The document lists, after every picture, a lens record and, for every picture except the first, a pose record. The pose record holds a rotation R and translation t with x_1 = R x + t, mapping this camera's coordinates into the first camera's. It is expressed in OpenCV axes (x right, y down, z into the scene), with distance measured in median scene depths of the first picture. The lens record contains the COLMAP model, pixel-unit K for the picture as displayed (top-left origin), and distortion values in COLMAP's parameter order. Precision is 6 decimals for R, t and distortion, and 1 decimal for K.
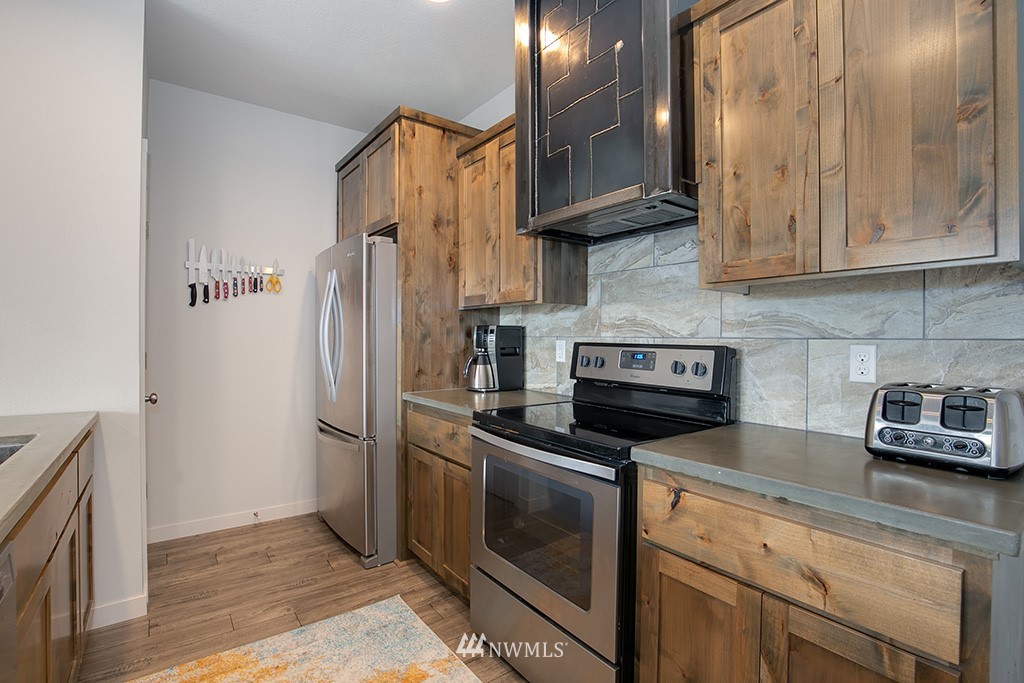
lens RADIAL K [[478.1, 0, 498.6], [0, 478.1, 340.6], [0, 0, 1]] dist [-0.026035, 0.001332]
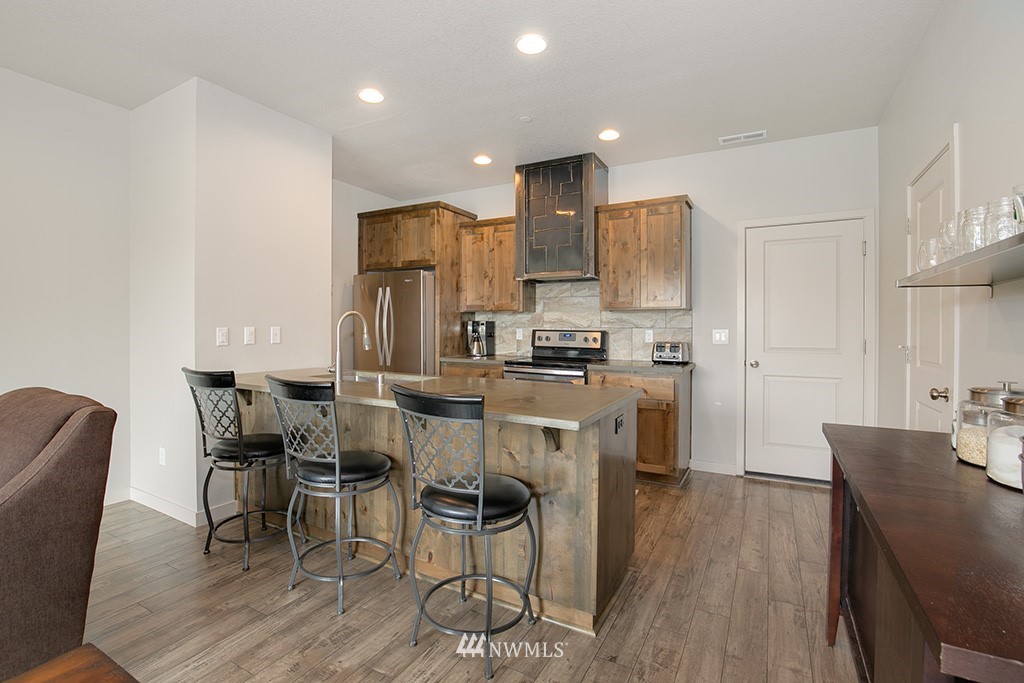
lens RADIAL K [[478.1, 0, 498.2], [0, 478.1, 331.8], [0, 0, 1]] dist [-0.026035, 0.001332]
pose [[0.914624, -0.005639, 0.404267, -0.874632], [0.002816, 0.999967, 0.007578, -0.003481], [-0.404296, -0.005793, 0.914610, -0.912501]]
